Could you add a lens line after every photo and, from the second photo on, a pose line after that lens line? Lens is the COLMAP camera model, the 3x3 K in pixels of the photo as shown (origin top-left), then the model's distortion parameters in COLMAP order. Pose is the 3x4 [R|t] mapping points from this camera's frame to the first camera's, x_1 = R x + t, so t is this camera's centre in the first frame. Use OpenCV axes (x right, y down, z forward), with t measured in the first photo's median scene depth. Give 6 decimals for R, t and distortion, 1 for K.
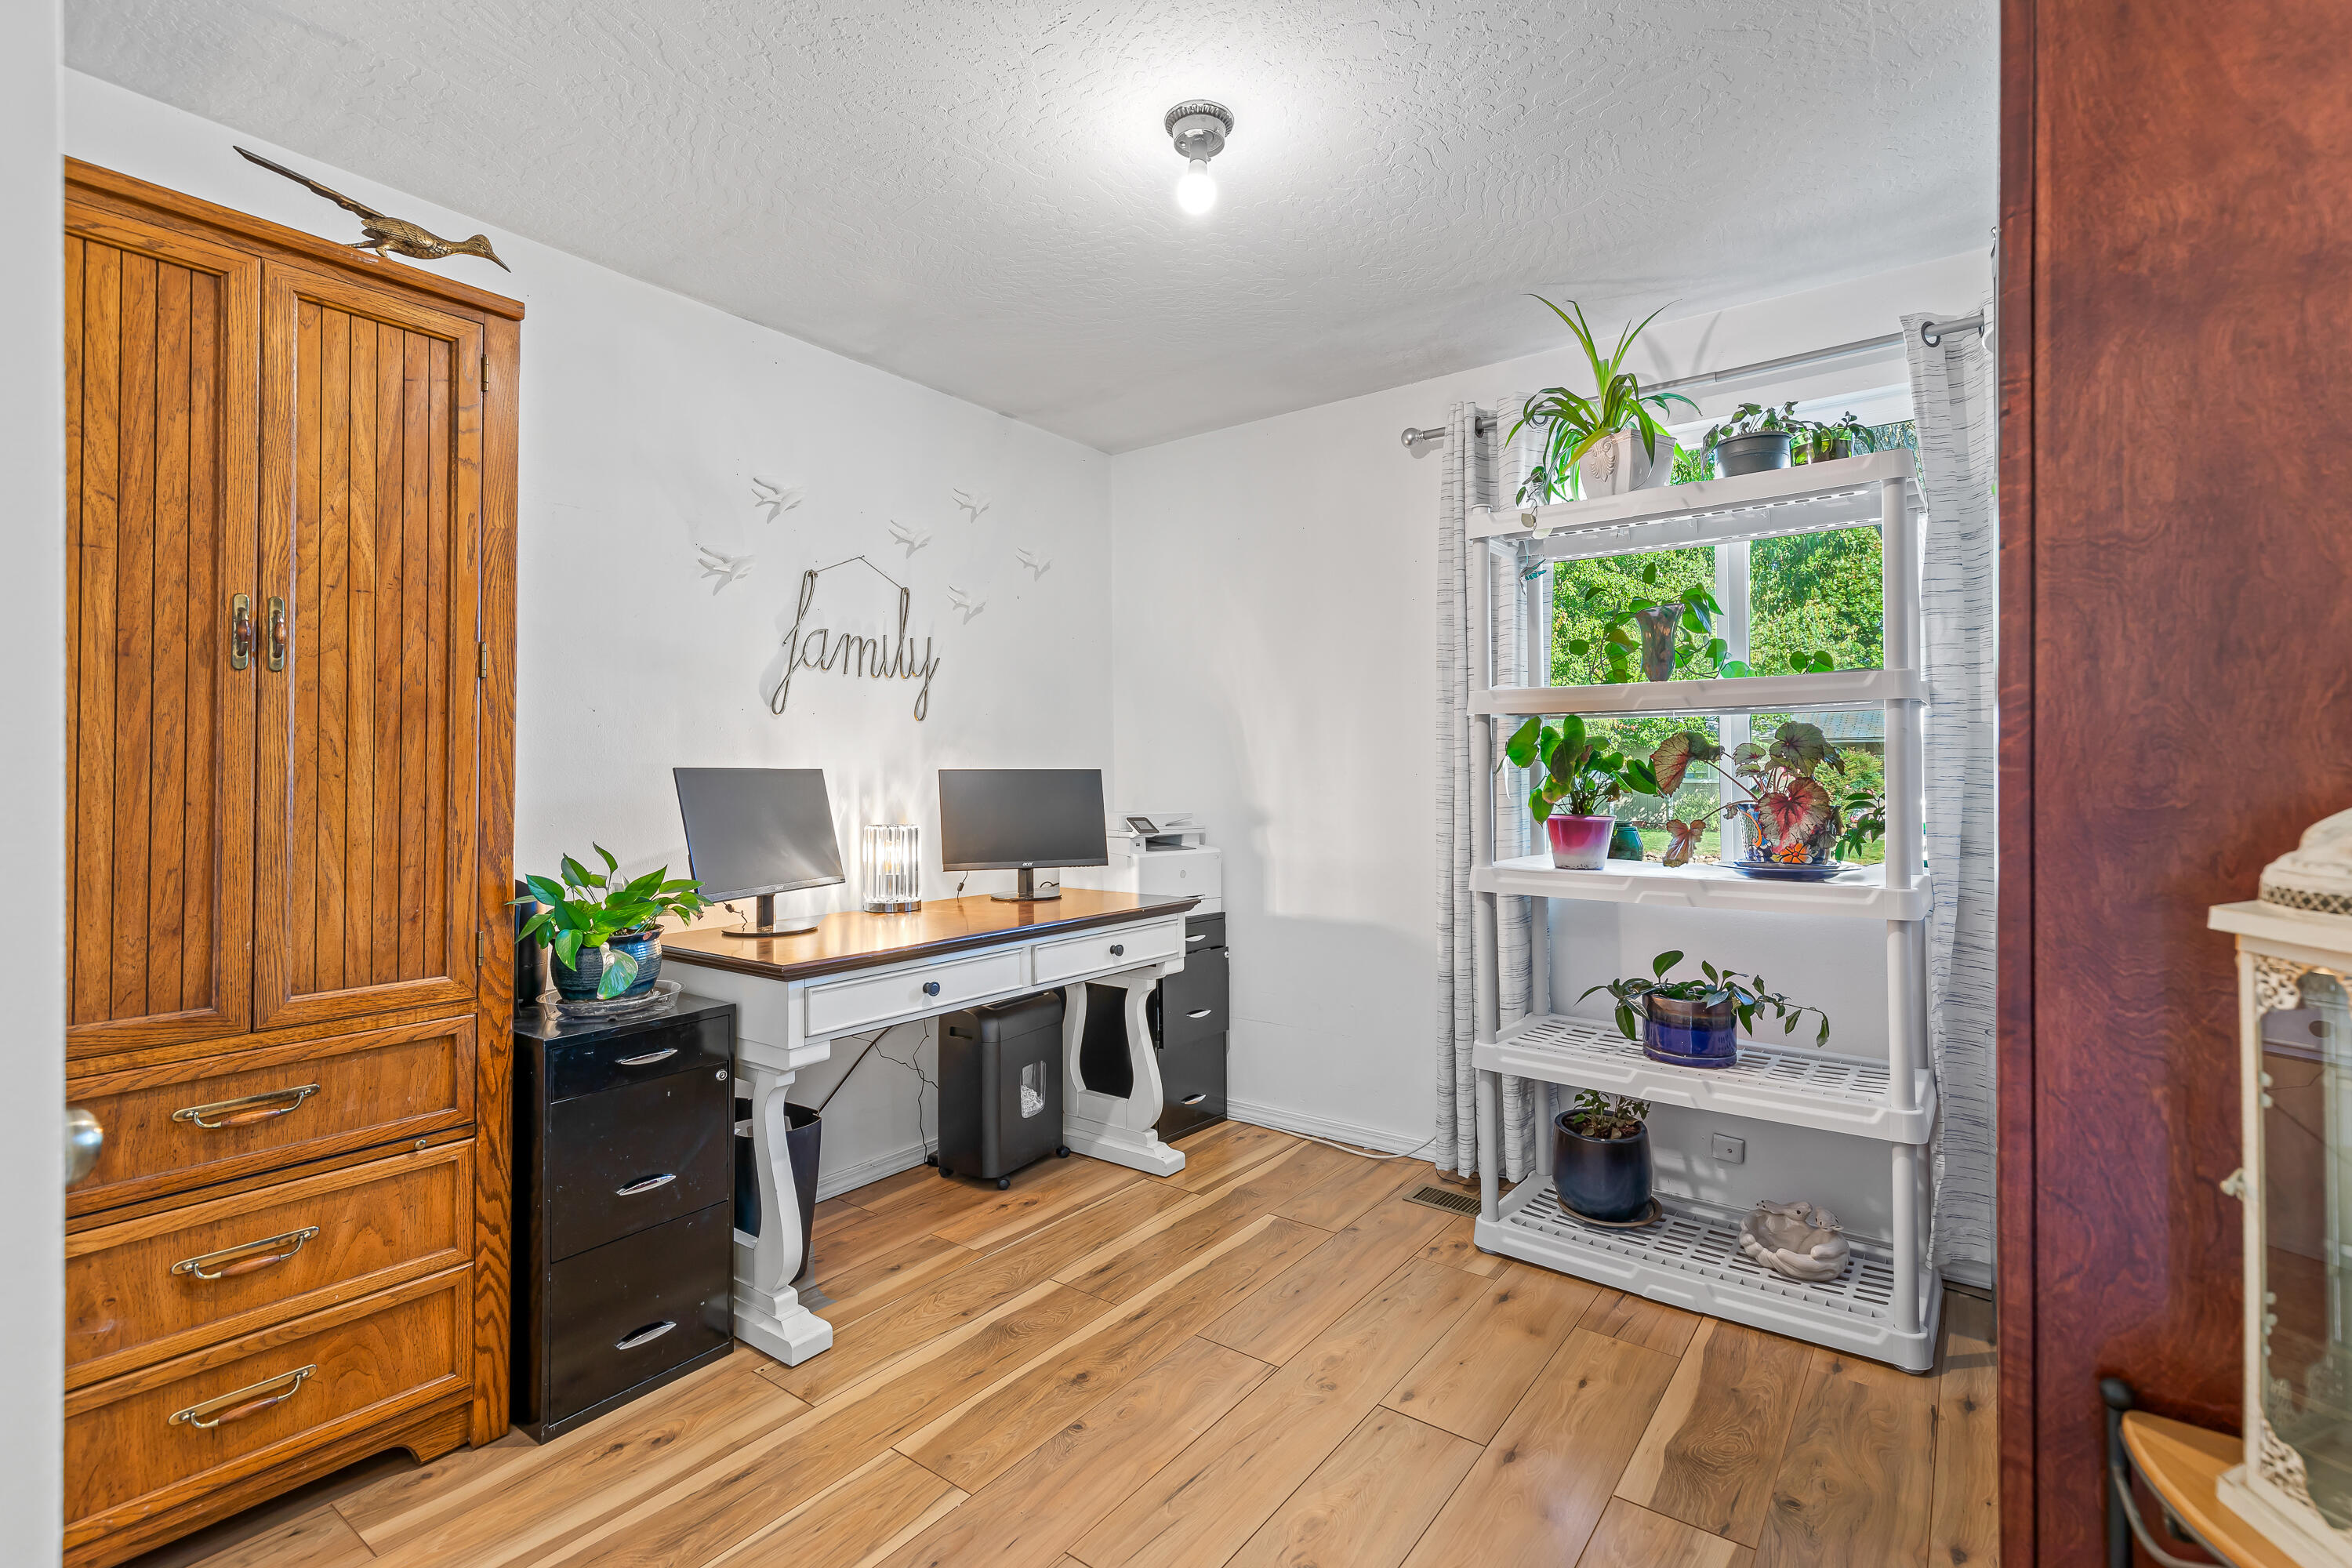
lens RADIAL K [[1067.8, 0, 1177.7], [0, 1067.8, 767.7], [0, 0, 1]] dist [0.013844, -0.000693]
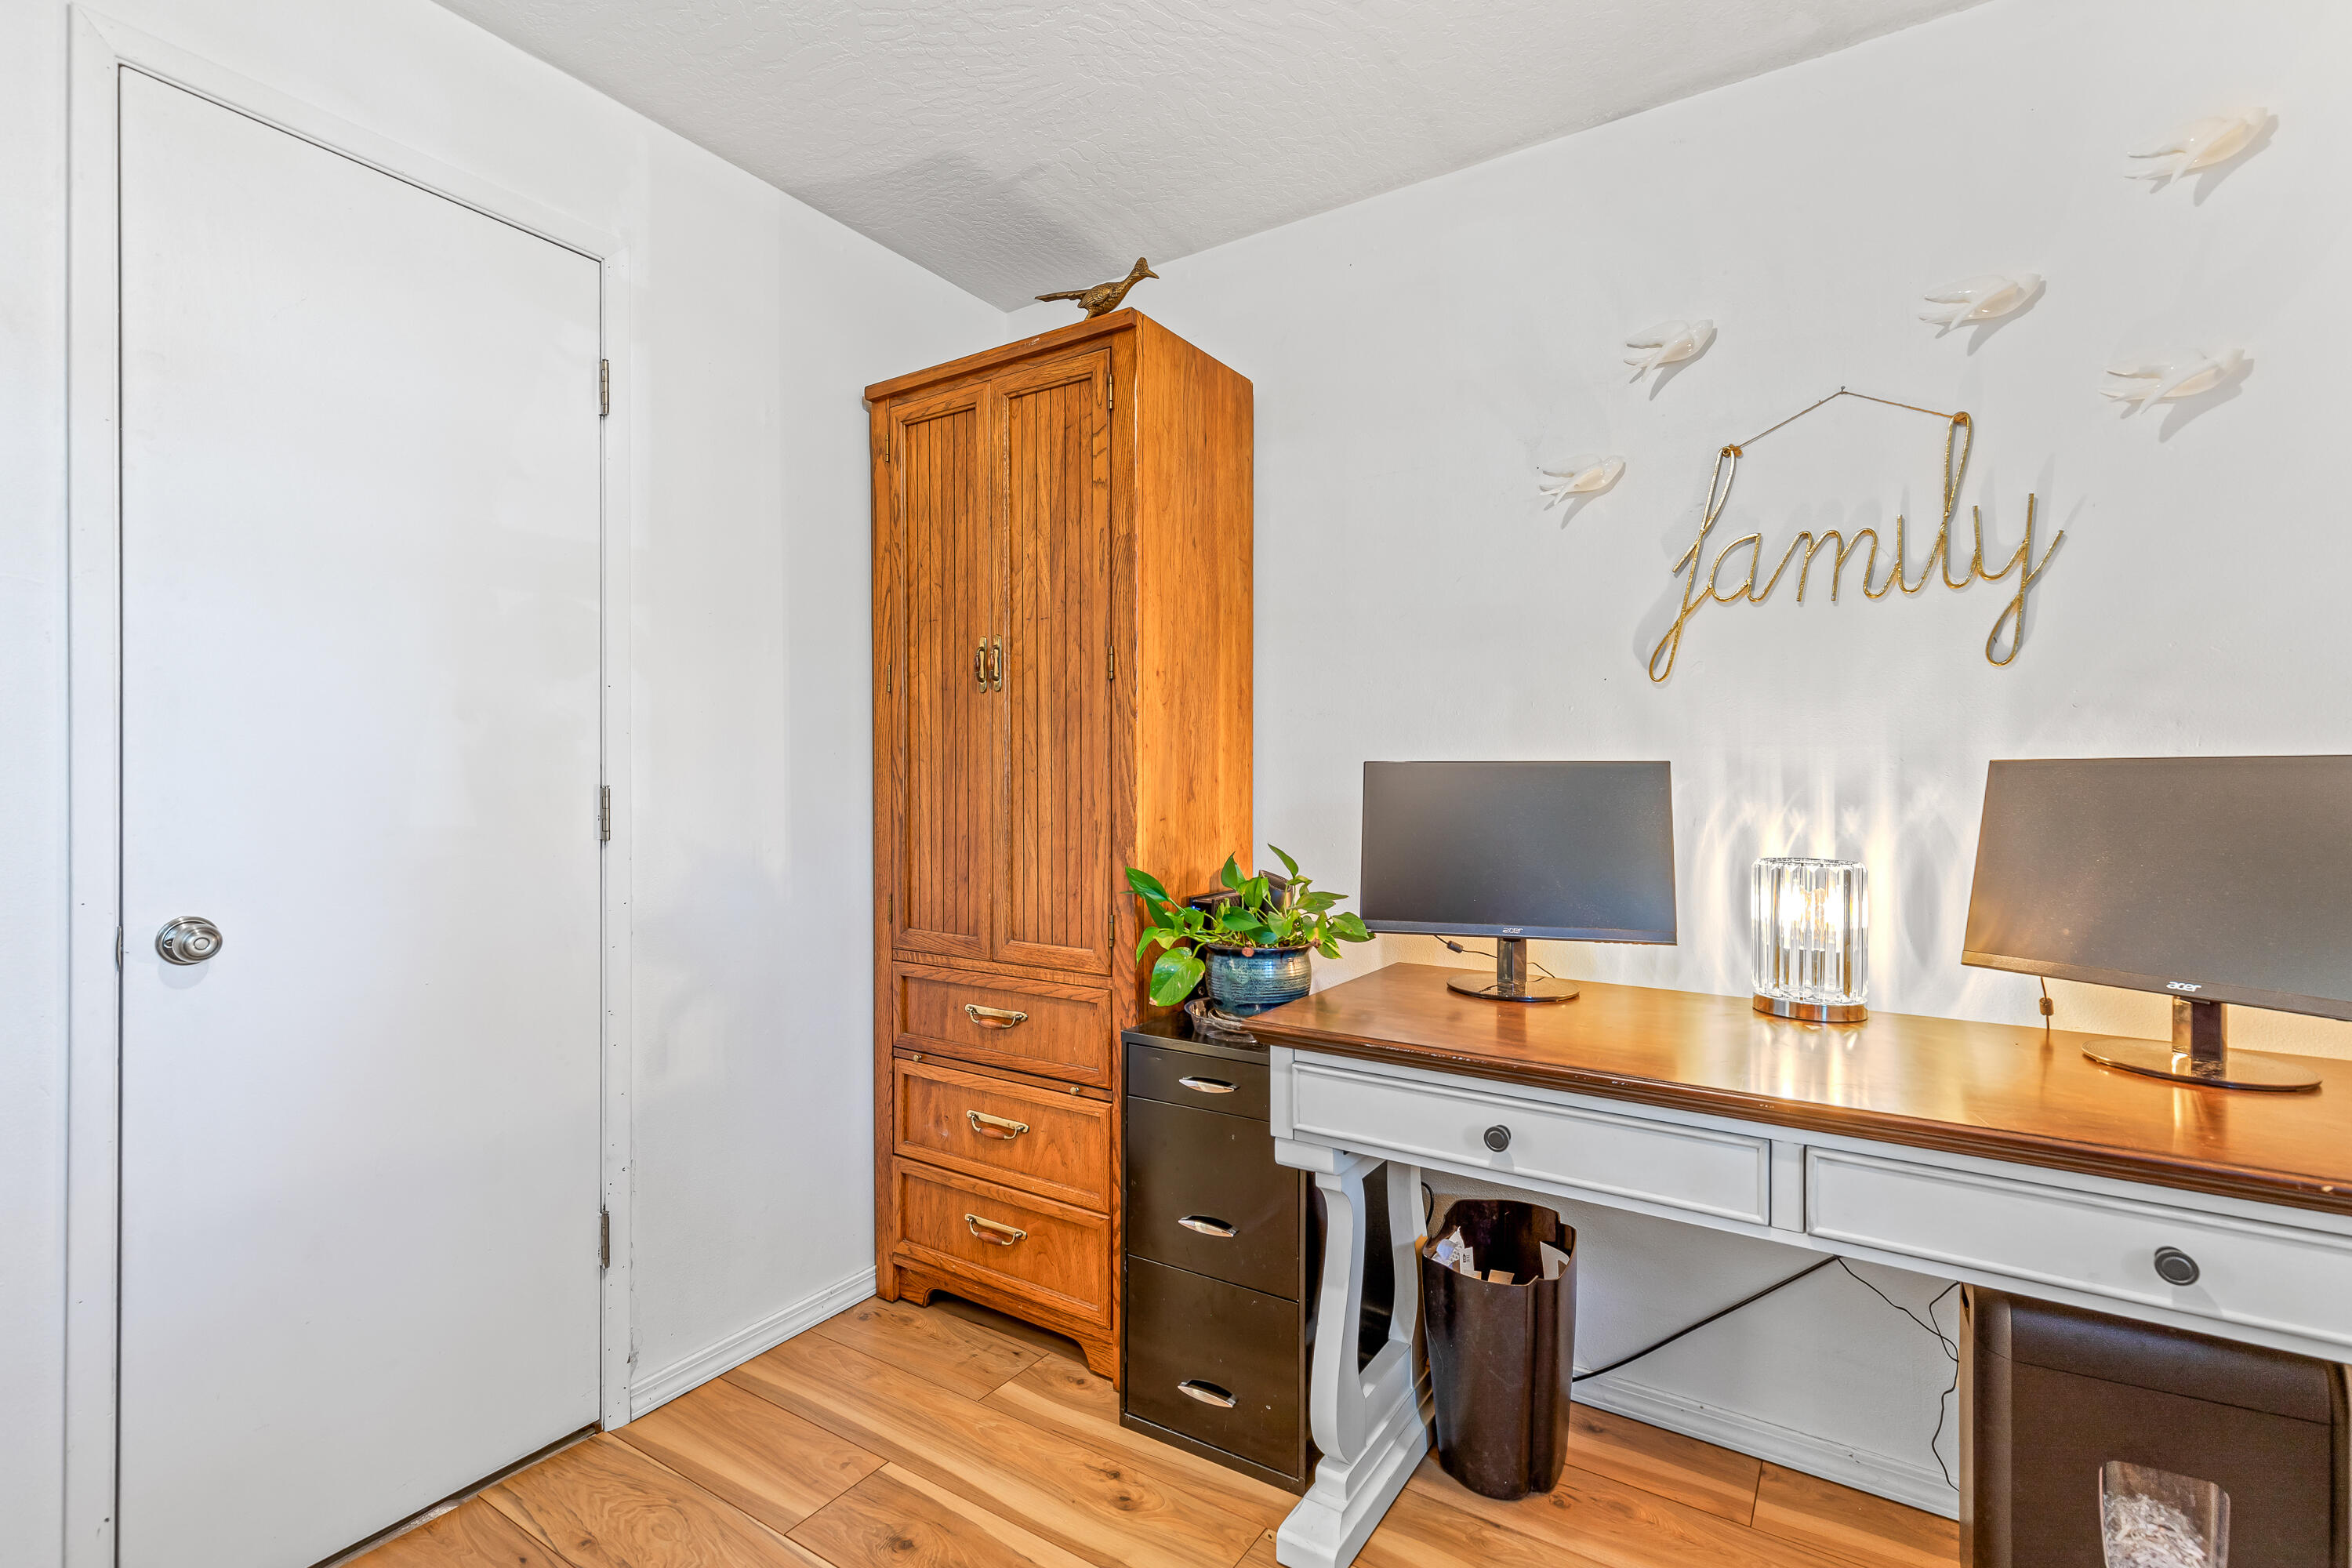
lens RADIAL K [[1067.8, 0, 1179.3], [0, 1067.8, 788.1], [0, 0, 1]] dist [0.013844, -0.000693]
pose [[0.066909, 0.012388, -0.997682, 0.437633], [0.003790, 0.999913, 0.012670, 0.011861], [0.997752, -0.004629, 0.066856, 1.030277]]
